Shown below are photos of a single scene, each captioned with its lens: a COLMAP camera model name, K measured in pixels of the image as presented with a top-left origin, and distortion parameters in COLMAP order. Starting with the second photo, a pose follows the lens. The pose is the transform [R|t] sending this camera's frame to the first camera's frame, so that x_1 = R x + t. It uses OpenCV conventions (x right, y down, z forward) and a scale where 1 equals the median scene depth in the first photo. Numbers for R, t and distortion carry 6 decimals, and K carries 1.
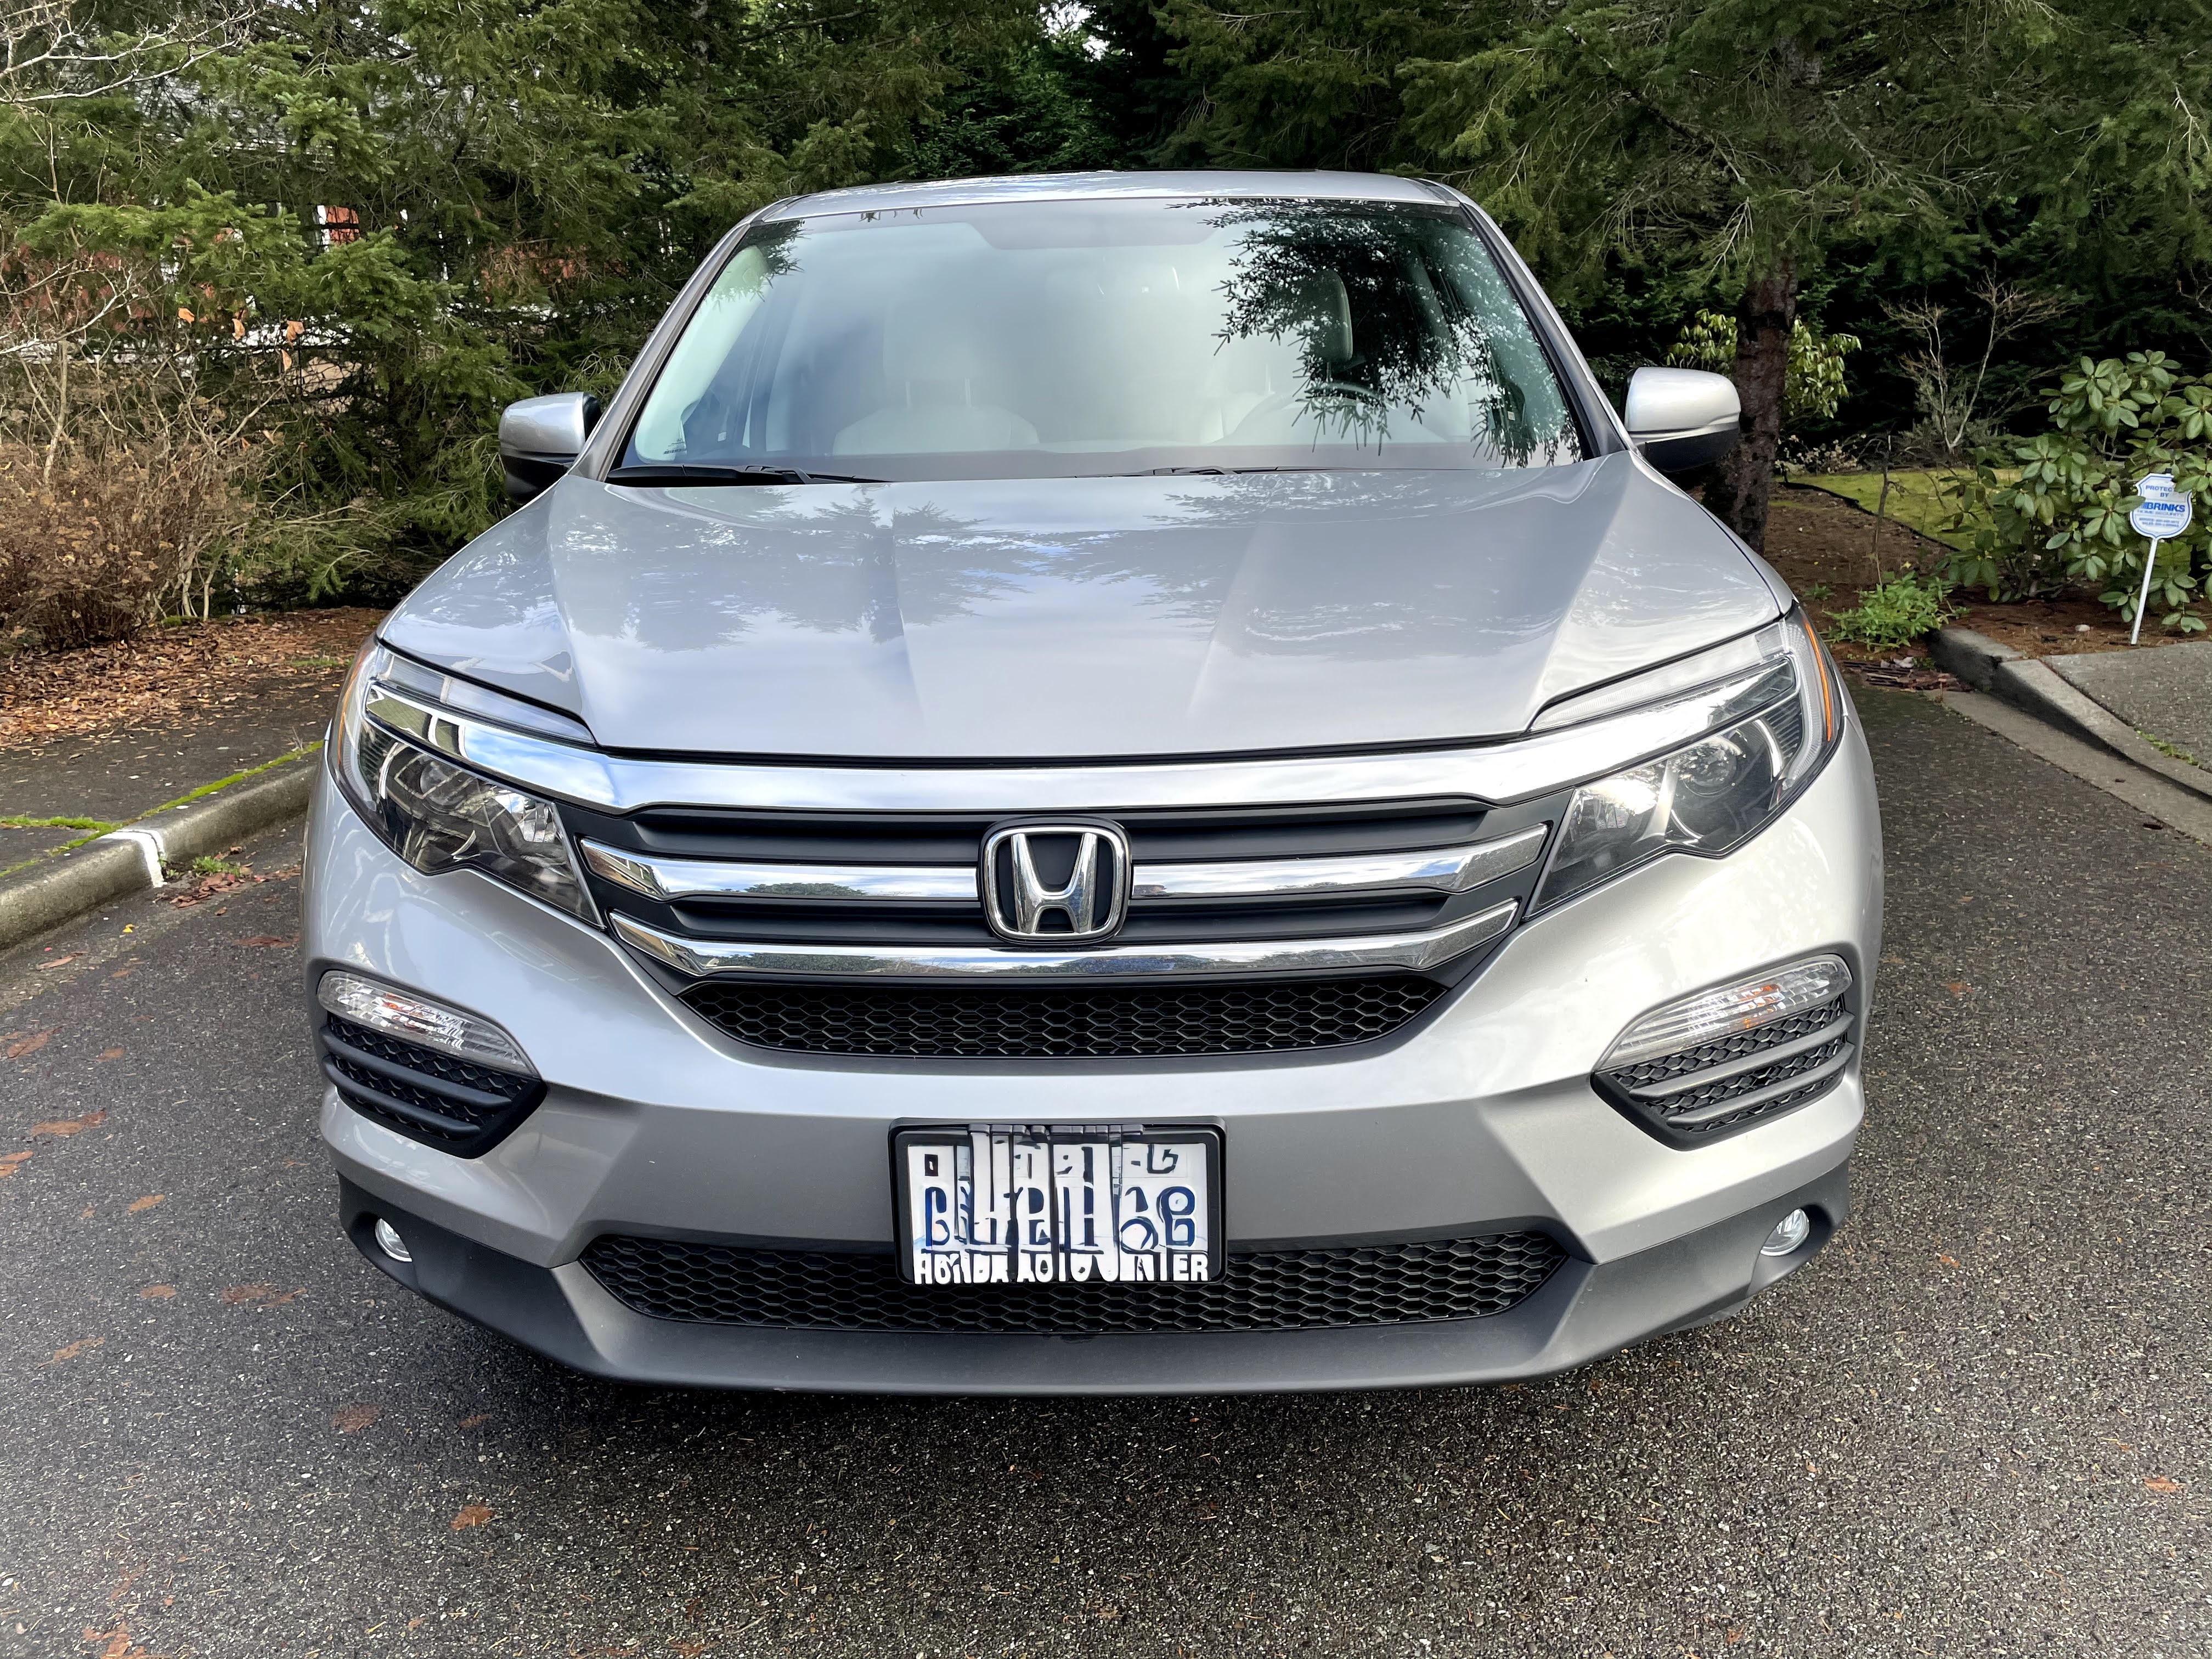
lens RADIAL K [[1601.8, 0, 1131.0], [0, 1601.8, 833.8], [0, 0, 1]] dist [0.078240, -0.092443]
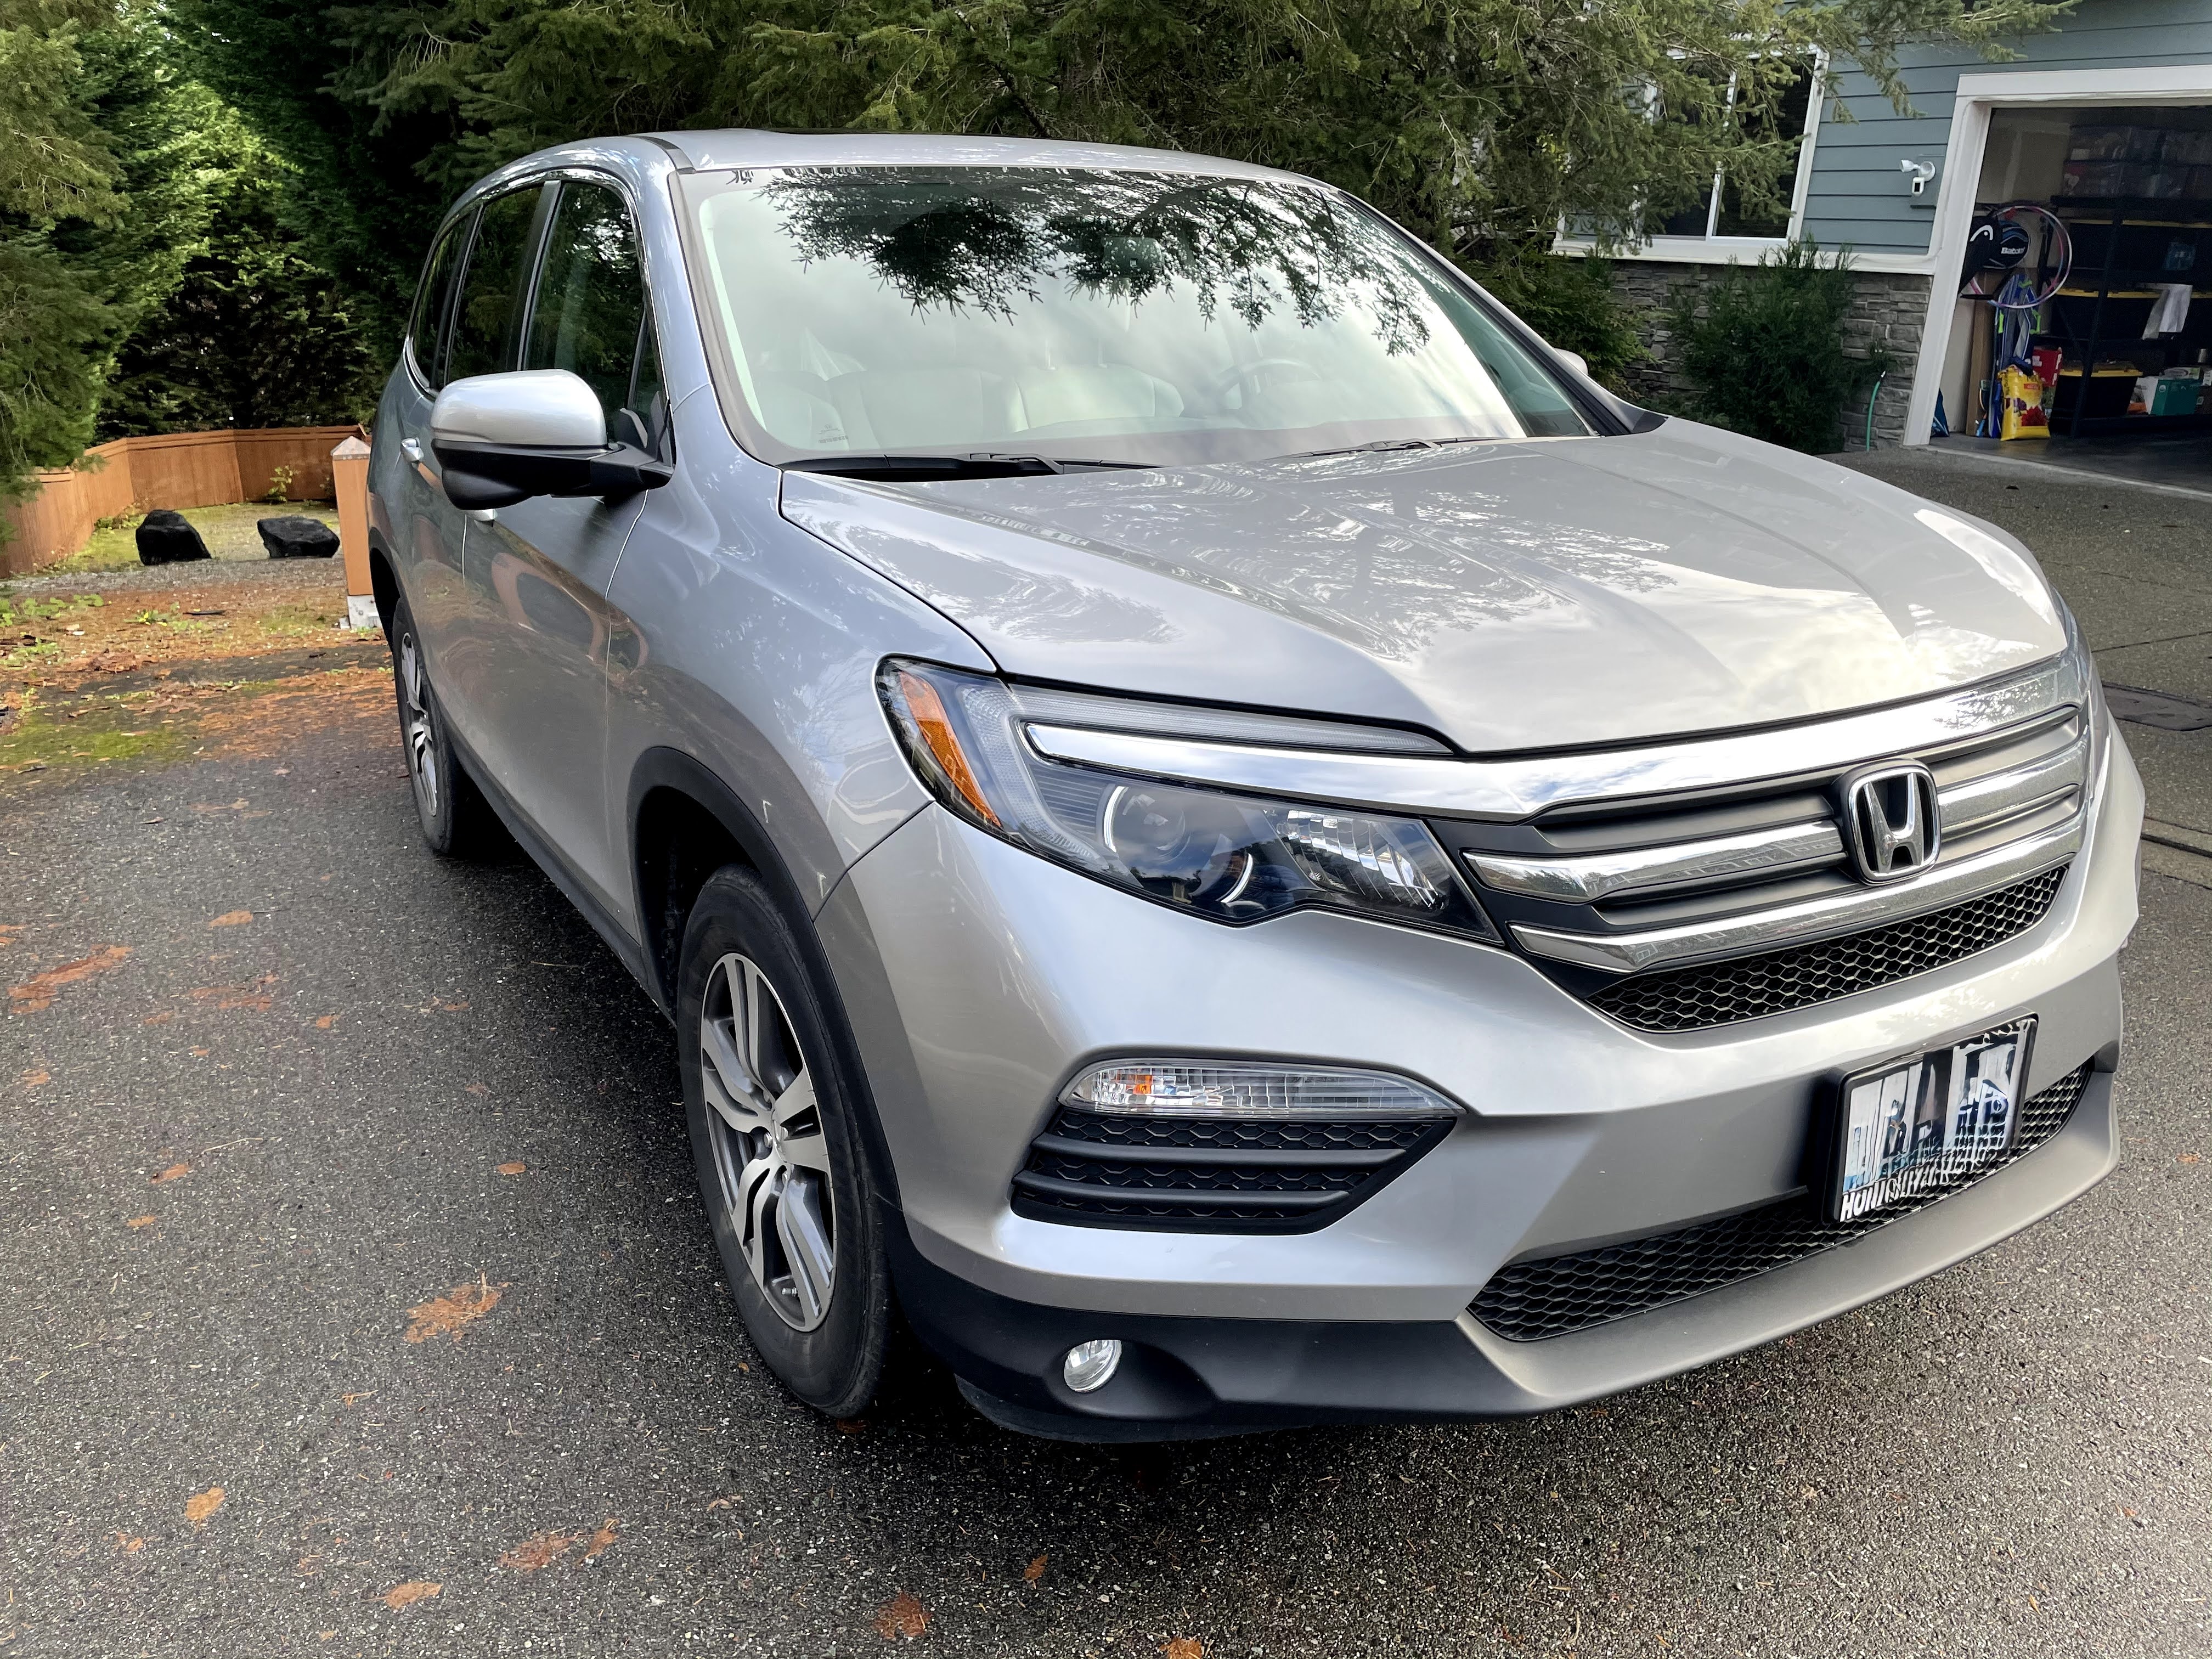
lens RADIAL K [[1641.7, 0, 1106.0], [0, 1641.7, 829.5], [0, 0, 1]] dist [0.075389, -0.088342]
pose [[0.869965, -0.132335, 0.475024, -0.968236], [0.130536, 0.990755, 0.036945, -0.071305], [-0.475521, 0.029867, 0.879197, 0.268600]]
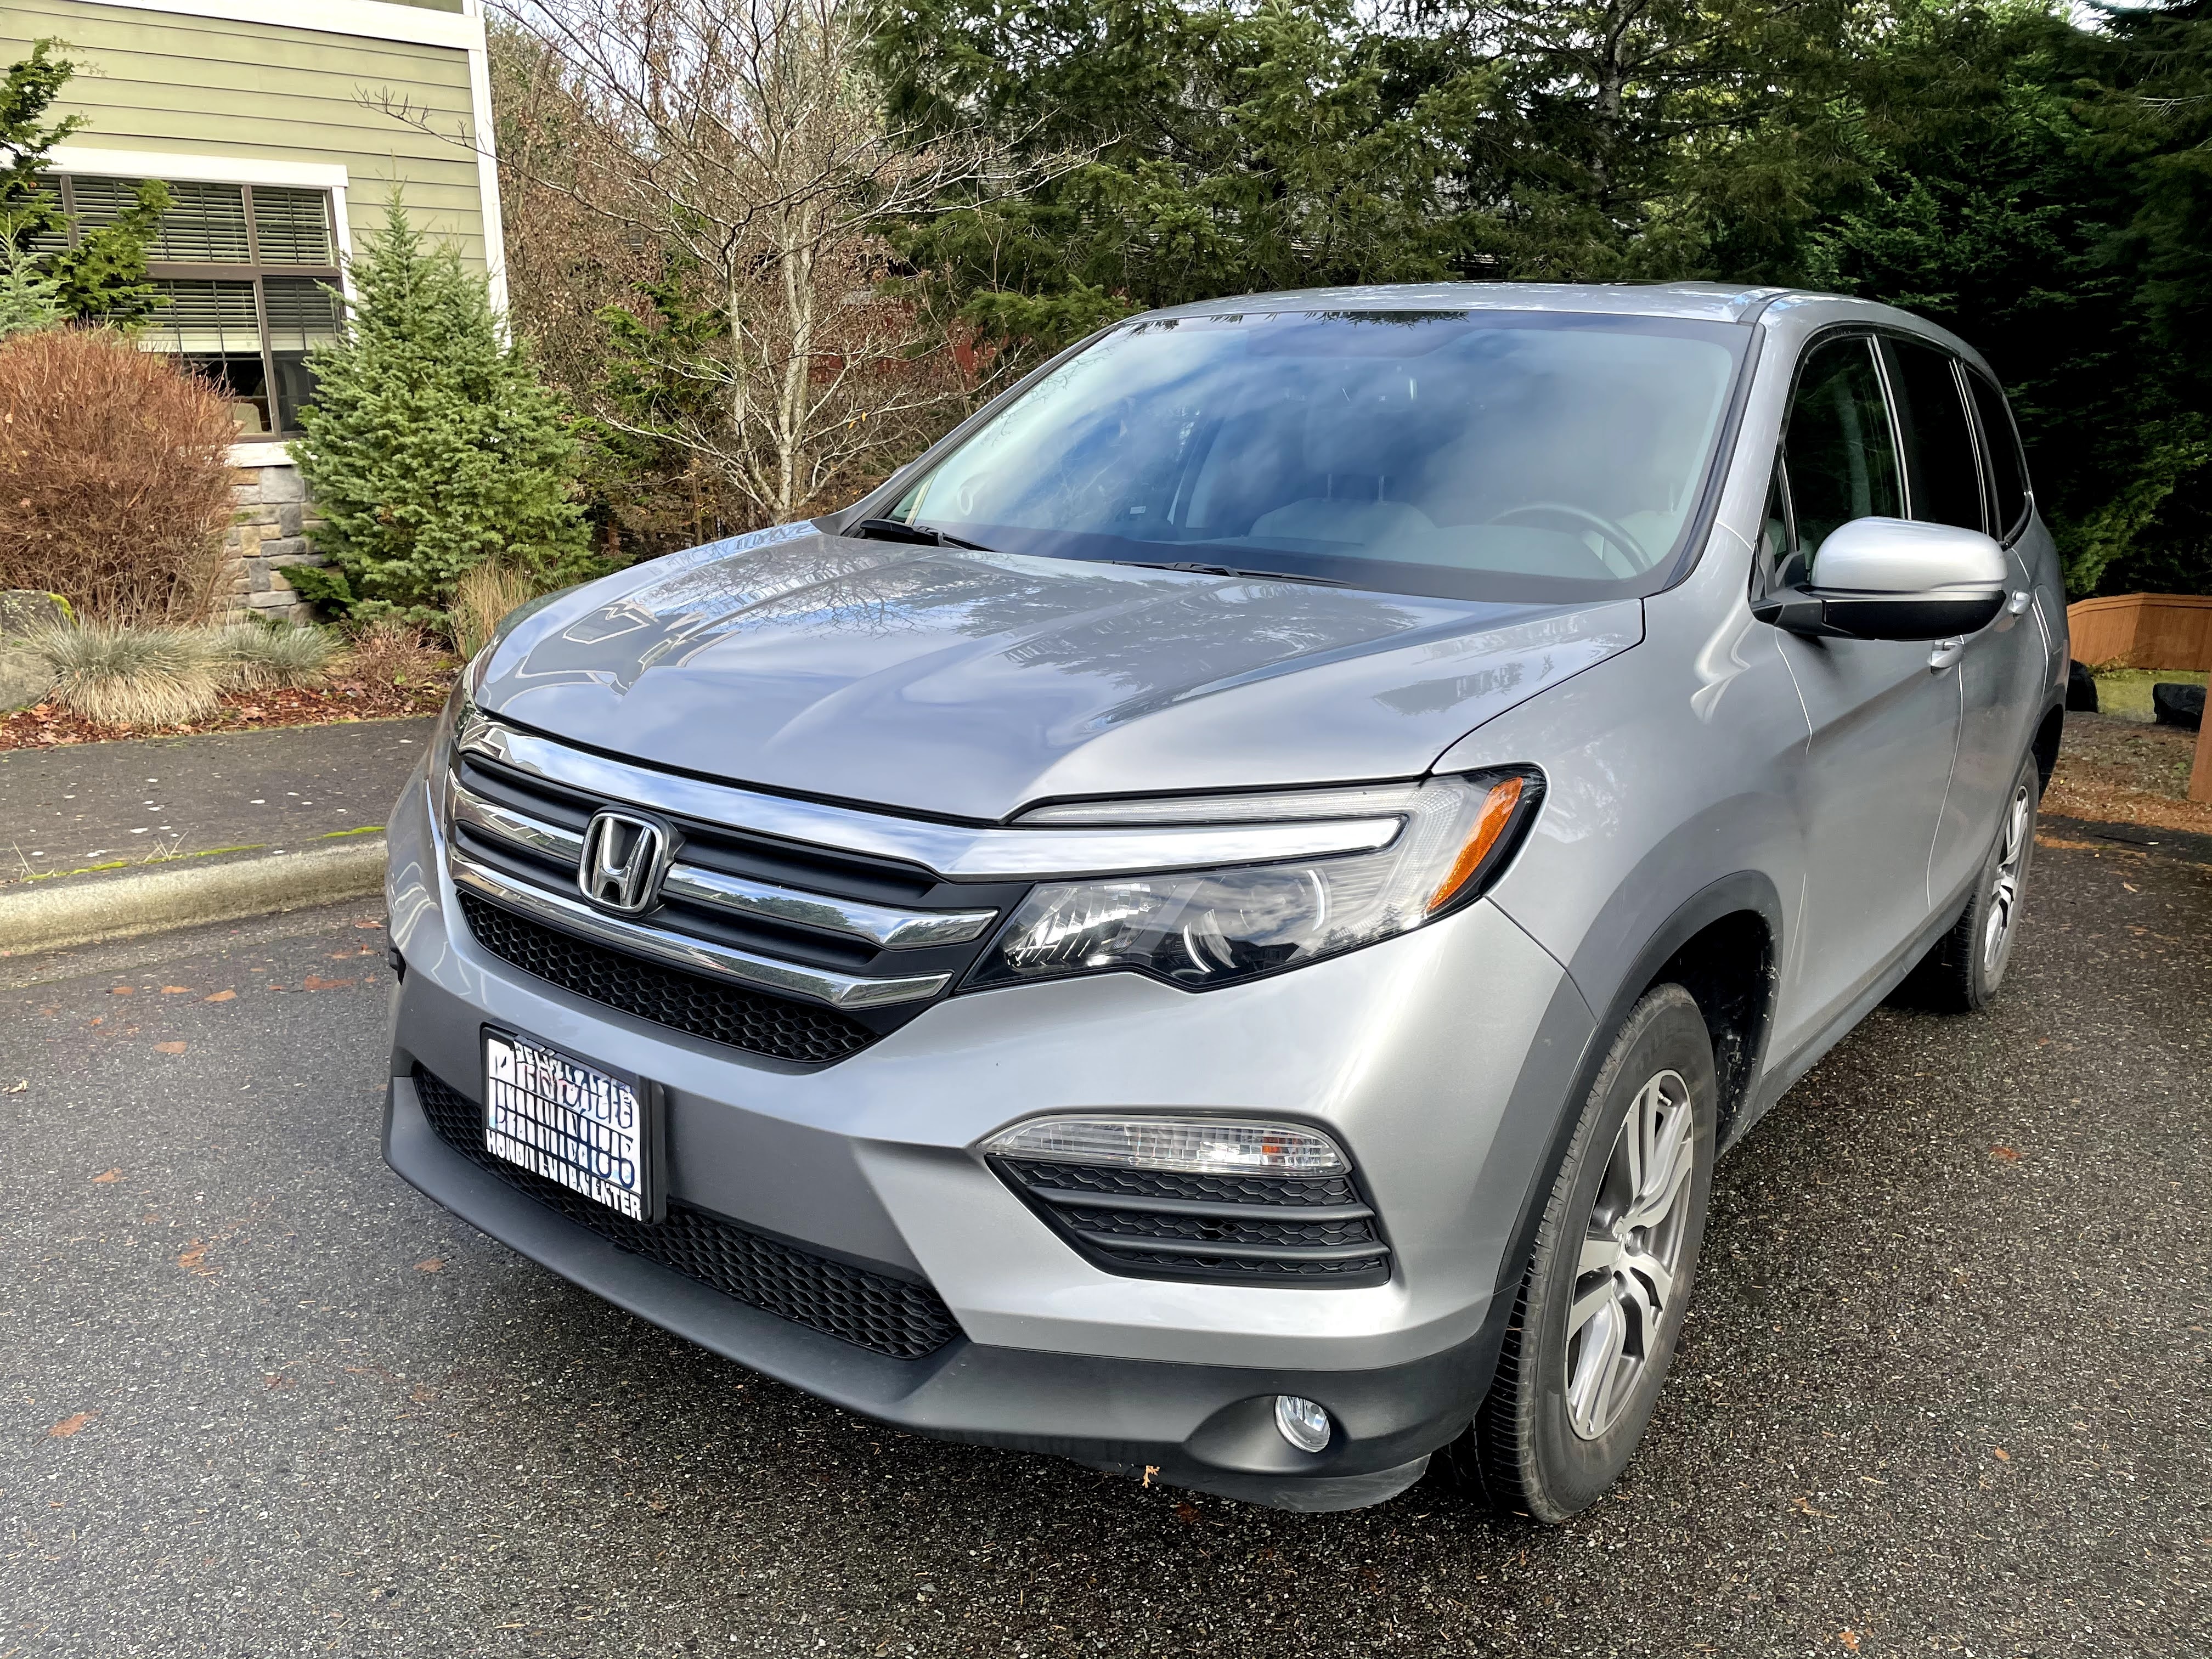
lens RADIAL K [[1601.8, 0, 1131.0], [0, 1601.8, 833.8], [0, 0, 1]] dist [0.078240, -0.092443]
pose [[0.832723, 0.193792, -0.518669, 0.858600], [-0.219106, 0.975618, 0.012749, -0.085969], [0.508493, 0.103027, 0.854880, 0.142599]]
